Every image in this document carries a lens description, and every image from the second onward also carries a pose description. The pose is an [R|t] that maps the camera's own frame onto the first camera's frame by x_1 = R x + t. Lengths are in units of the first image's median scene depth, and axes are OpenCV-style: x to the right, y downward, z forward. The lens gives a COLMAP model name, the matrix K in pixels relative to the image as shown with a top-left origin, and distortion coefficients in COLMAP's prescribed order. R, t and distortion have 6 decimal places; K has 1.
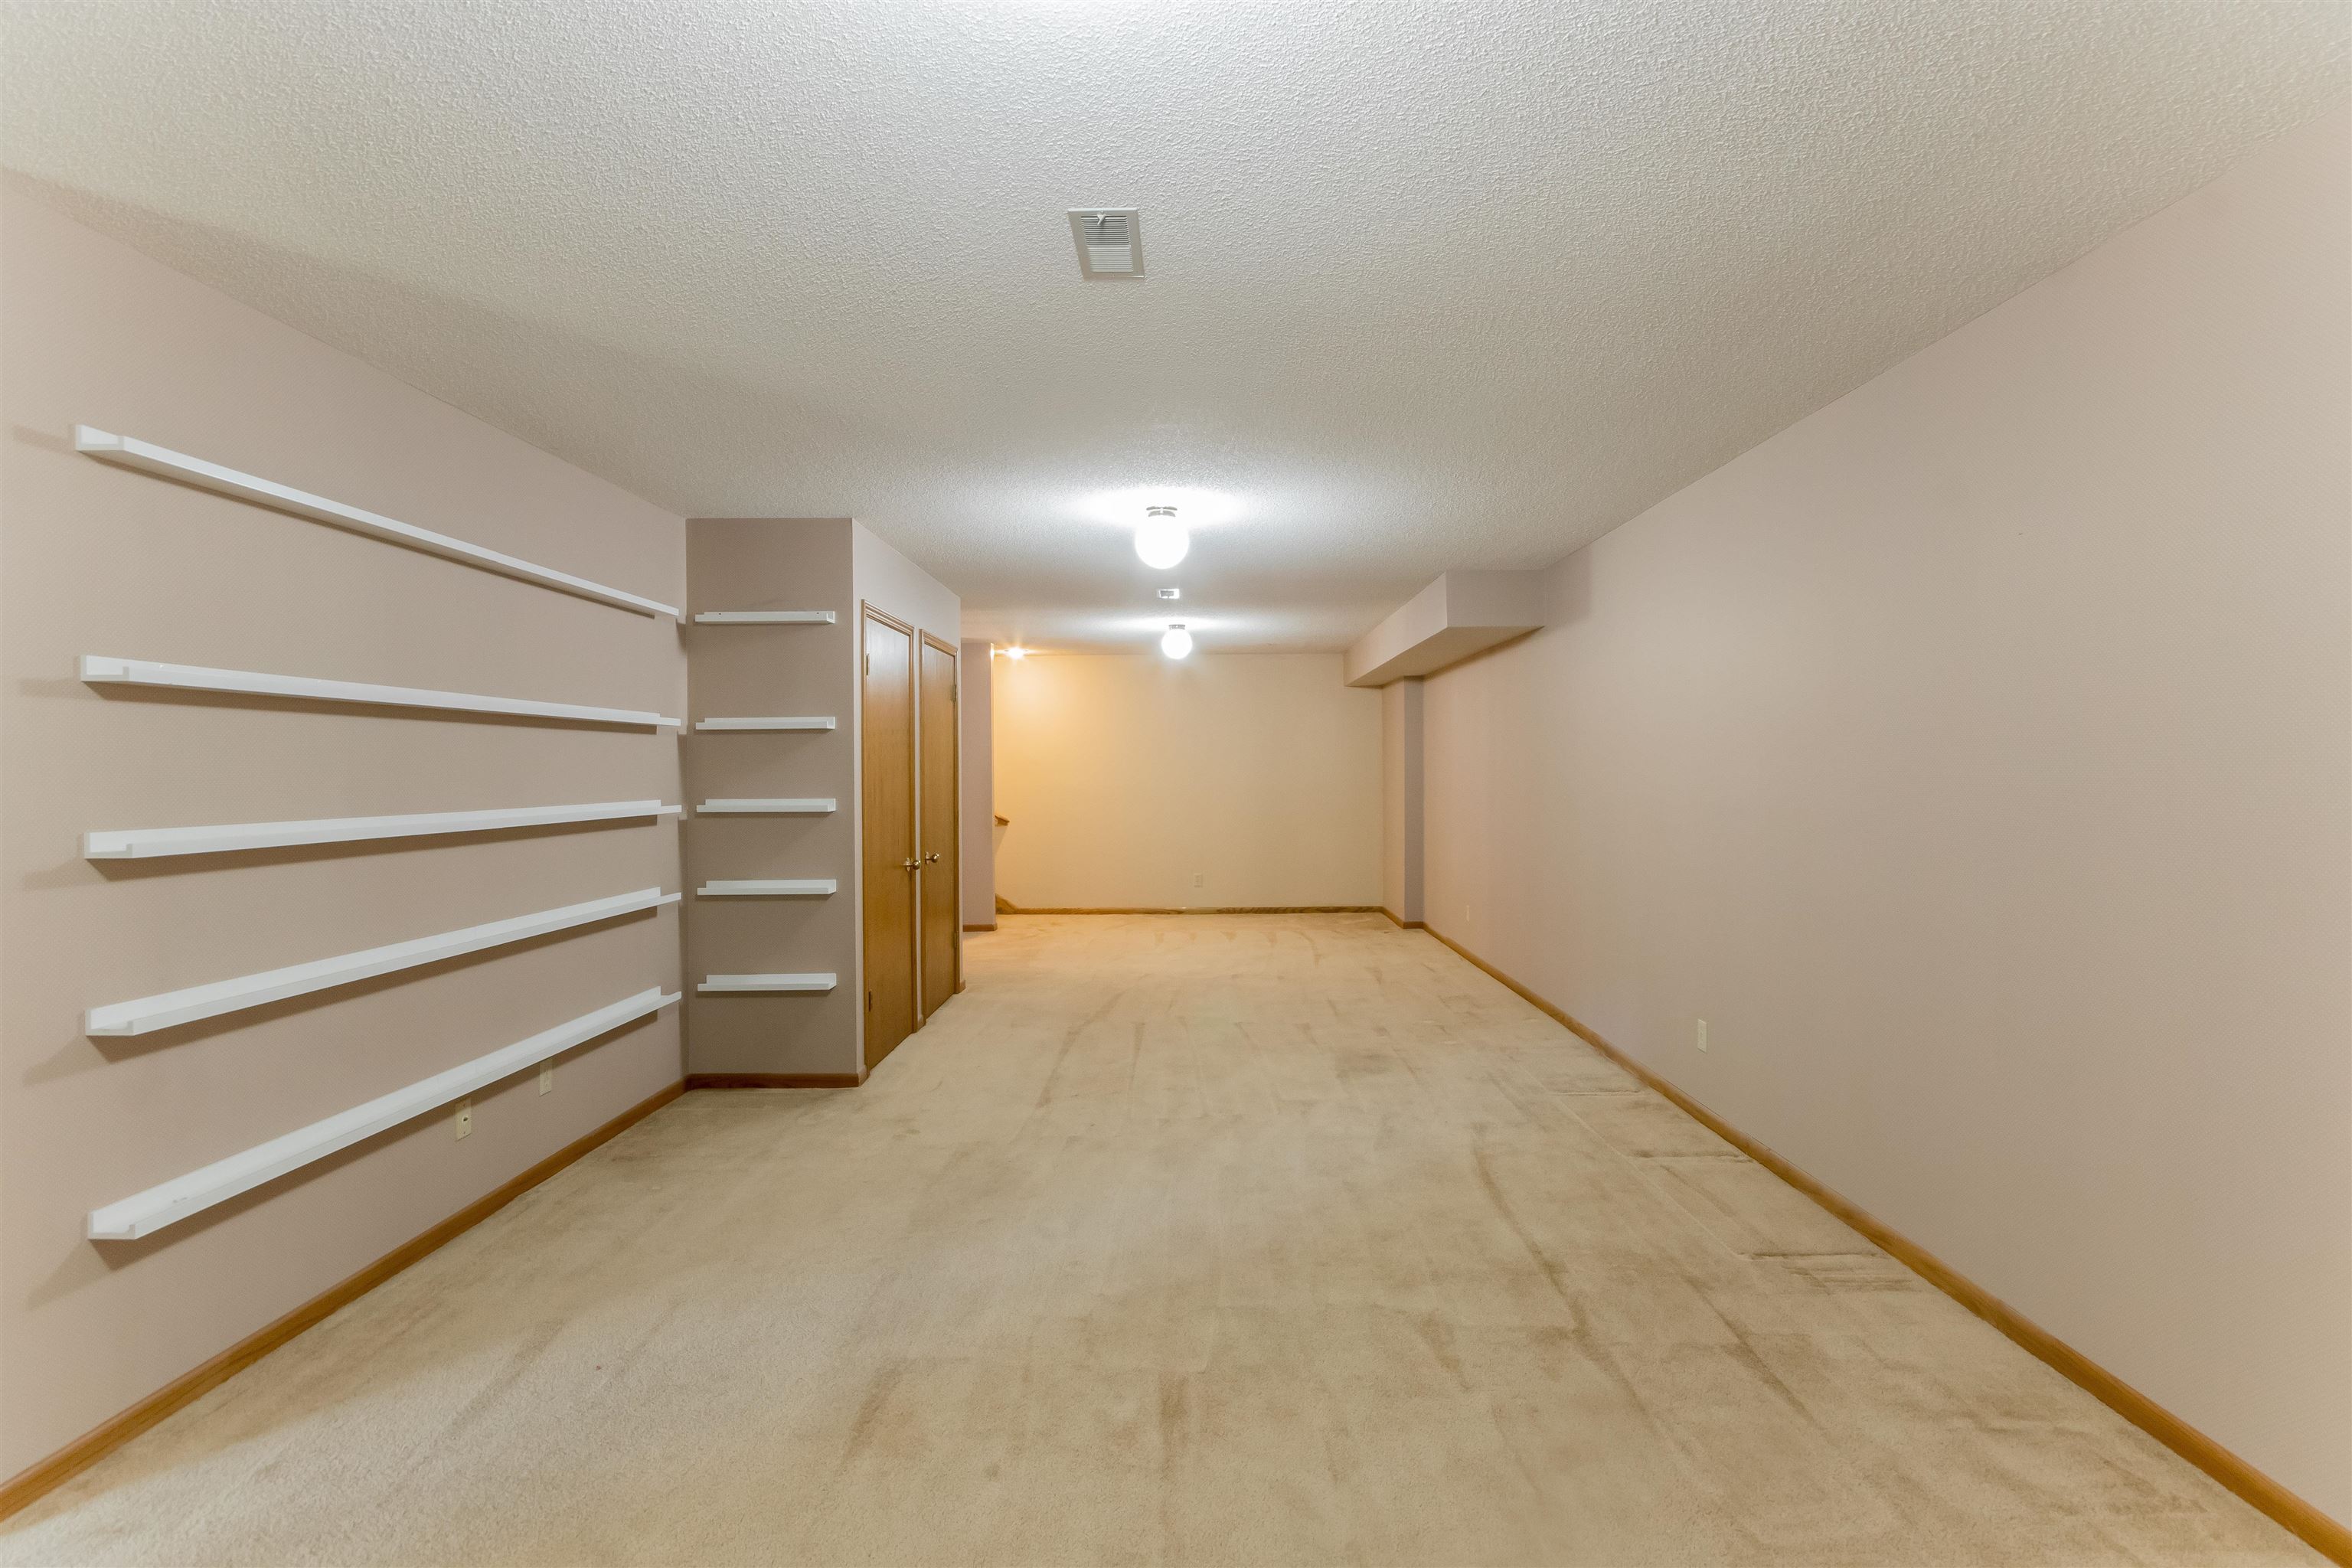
lens RADIAL K [[1128.9, 0, 1184.3], [0, 1128.9, 787.5], [0, 0, 1]] dist [0.001593, 0.000495]
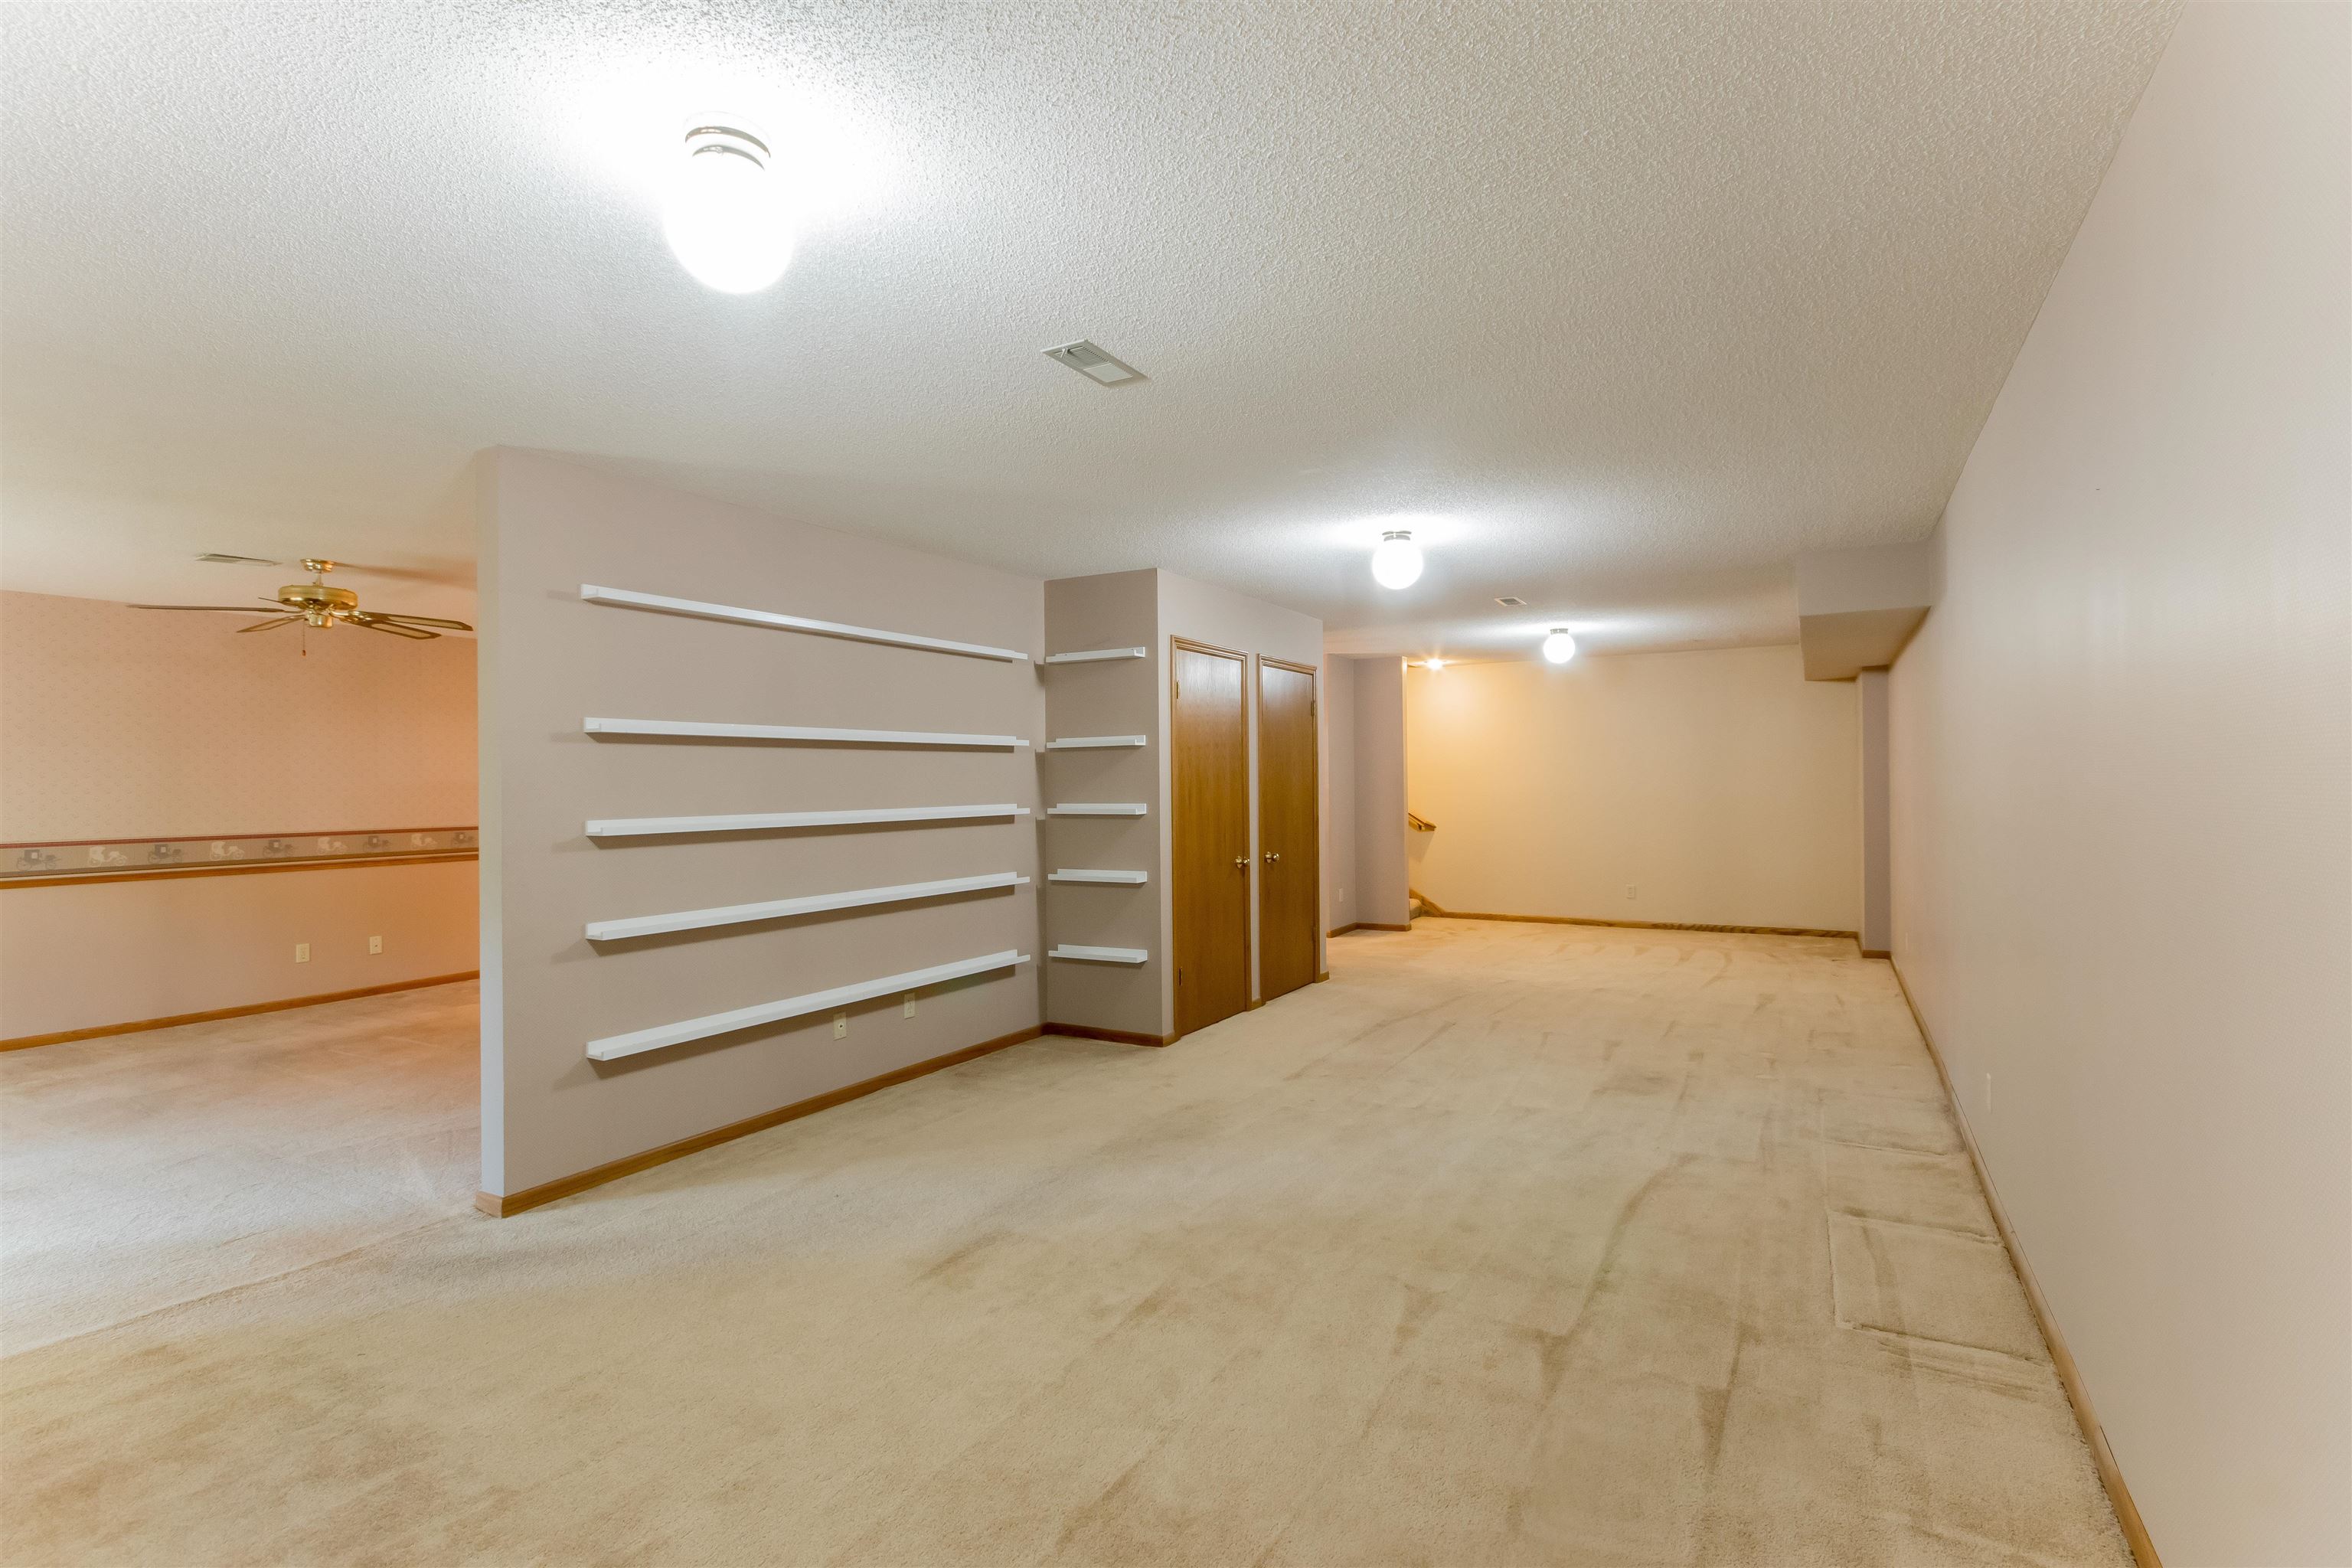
lens RADIAL K [[1128.9, 0, 1184.3], [0, 1128.9, 787.5], [0, 0, 1]] dist [0.001593, 0.000495]
pose [[0.872028, -0.000086, -0.489457, 0.319374], [-0.002111, 0.999990, -0.003936, -0.002781], [0.489452, 0.004466, 0.872019, -0.024801]]
